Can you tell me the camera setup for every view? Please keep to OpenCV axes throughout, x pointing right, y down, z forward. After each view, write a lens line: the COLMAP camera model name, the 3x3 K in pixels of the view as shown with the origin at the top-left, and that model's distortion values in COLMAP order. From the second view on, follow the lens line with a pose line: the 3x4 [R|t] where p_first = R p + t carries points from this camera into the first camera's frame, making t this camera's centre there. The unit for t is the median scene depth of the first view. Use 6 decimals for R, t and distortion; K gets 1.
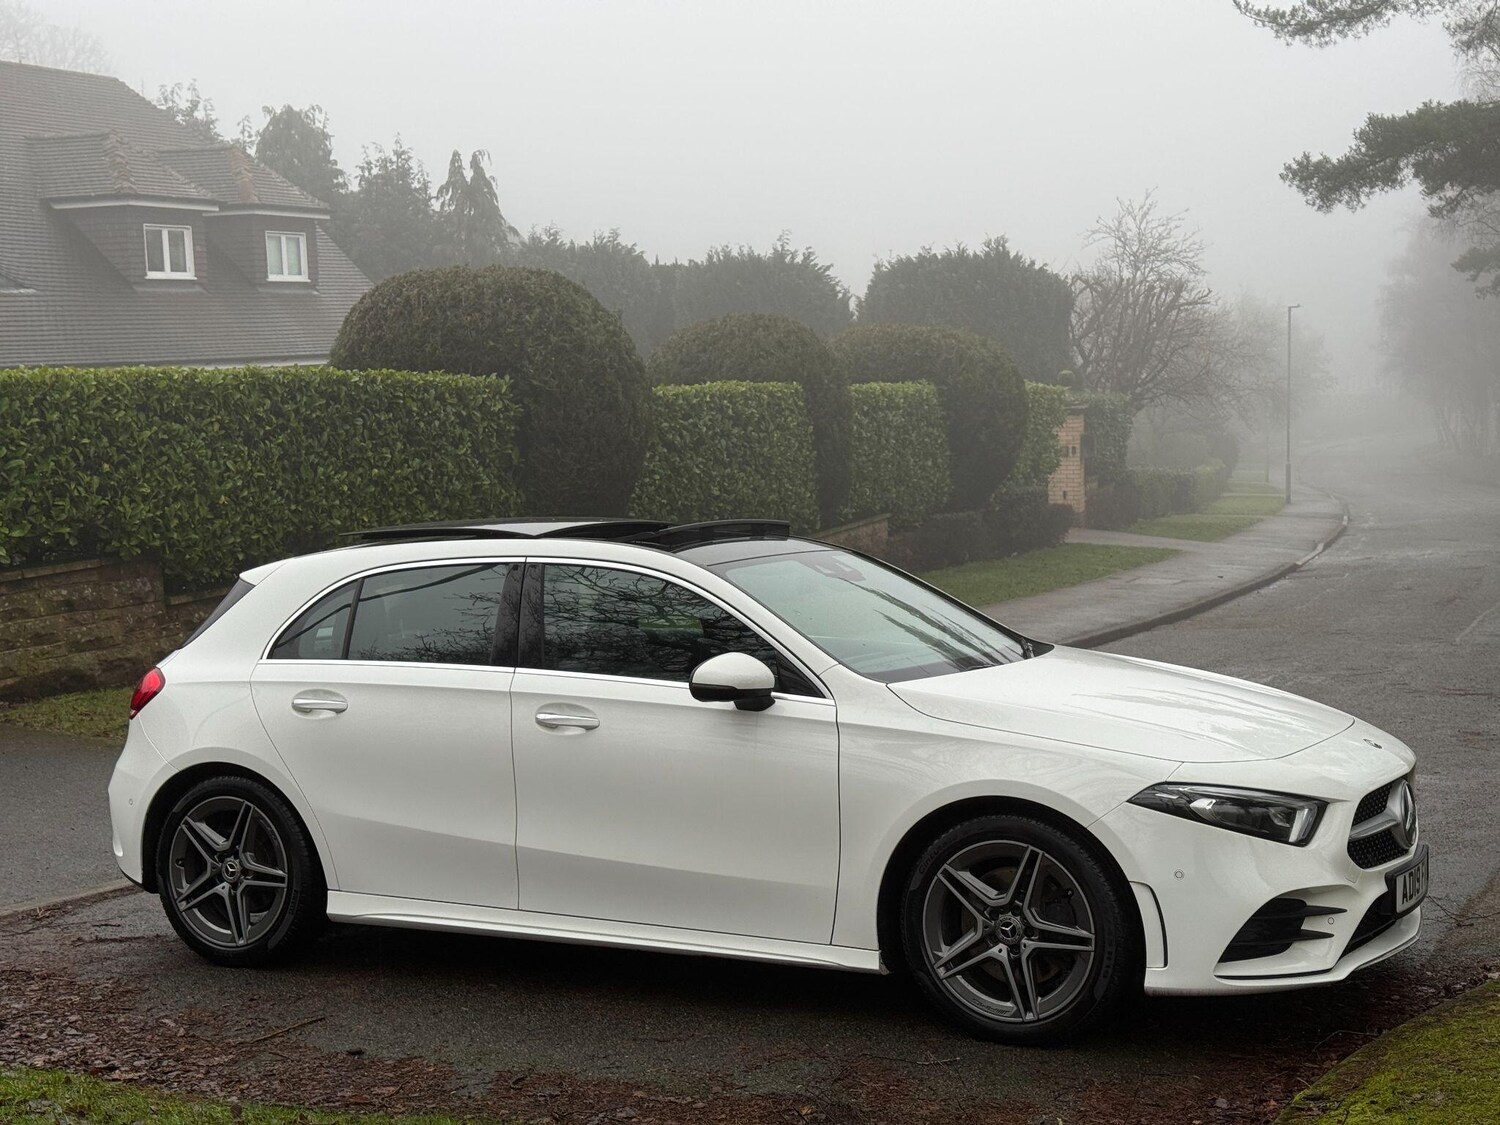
lens RADIAL K [[2271.2, 0, 743.9], [0, 2271.2, 567.8], [0, 0, 1]] dist [0.186189, 0.000000]
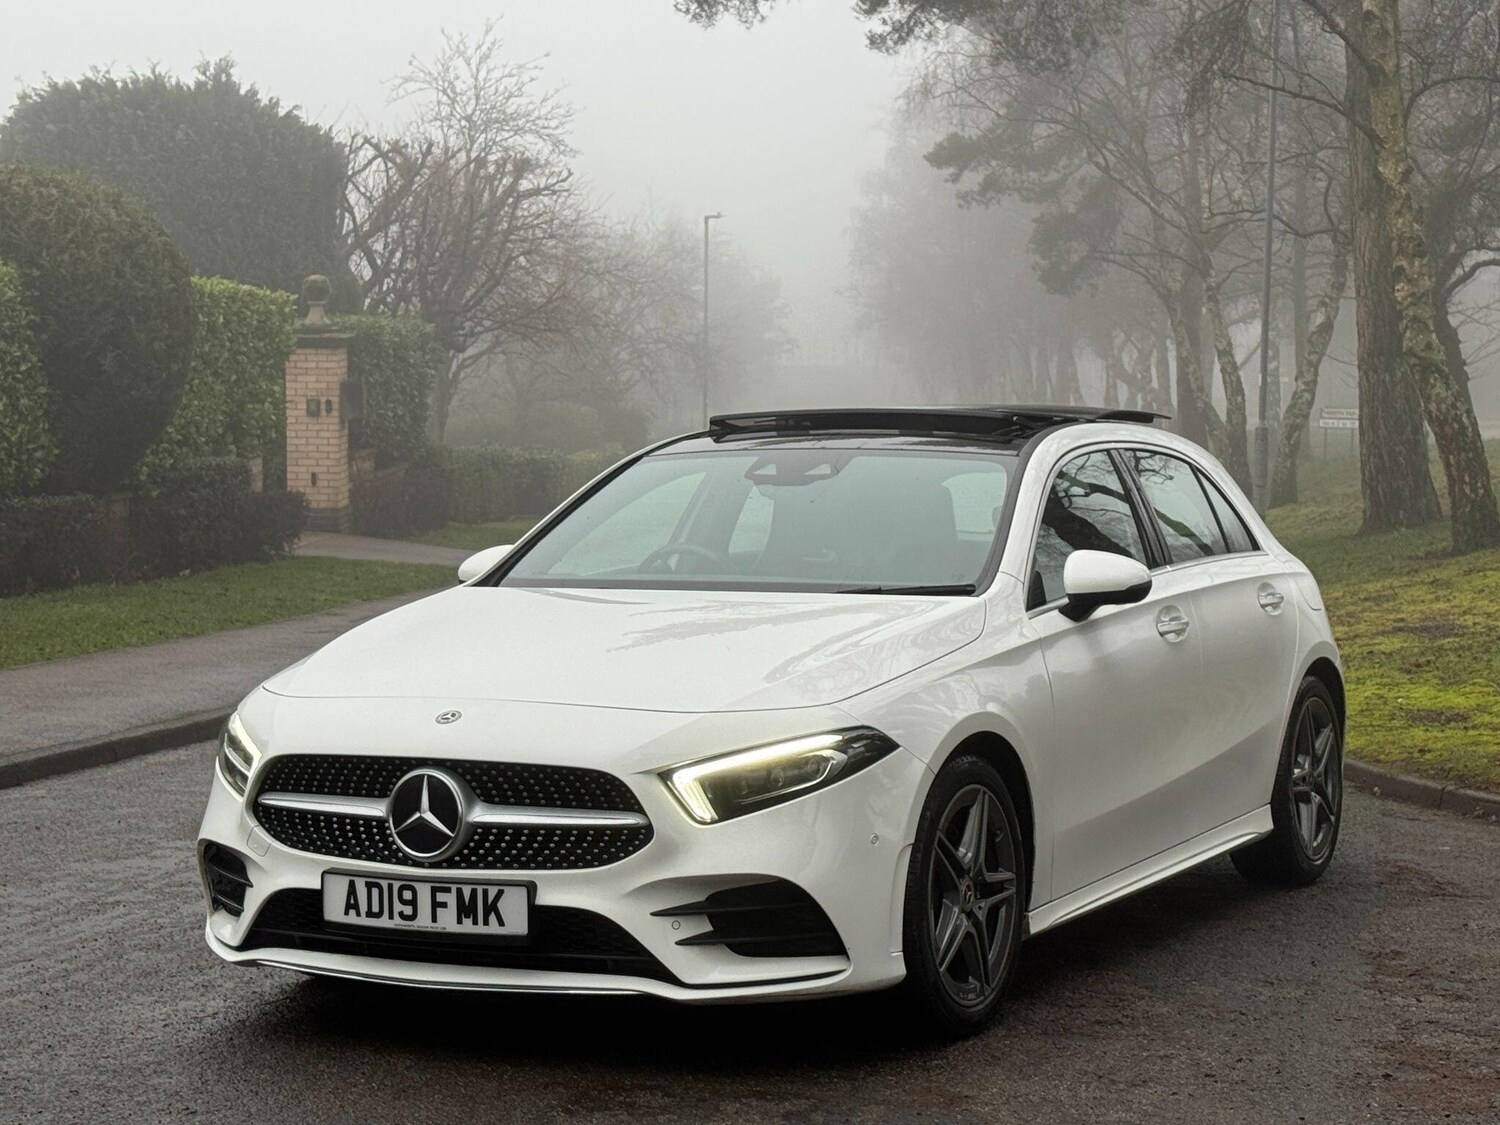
lens RADIAL K [[3081.4, 0, 735.9], [0, 3081.4, 564.0], [0, 0, 1]] dist [0.188751, 0.000000]
pose [[0.975775, 0.013196, 0.218379, 0.066088], [-0.010364, 0.999847, -0.014109, 0.001339], [-0.218531, 0.011503, 0.975762, 0.156211]]
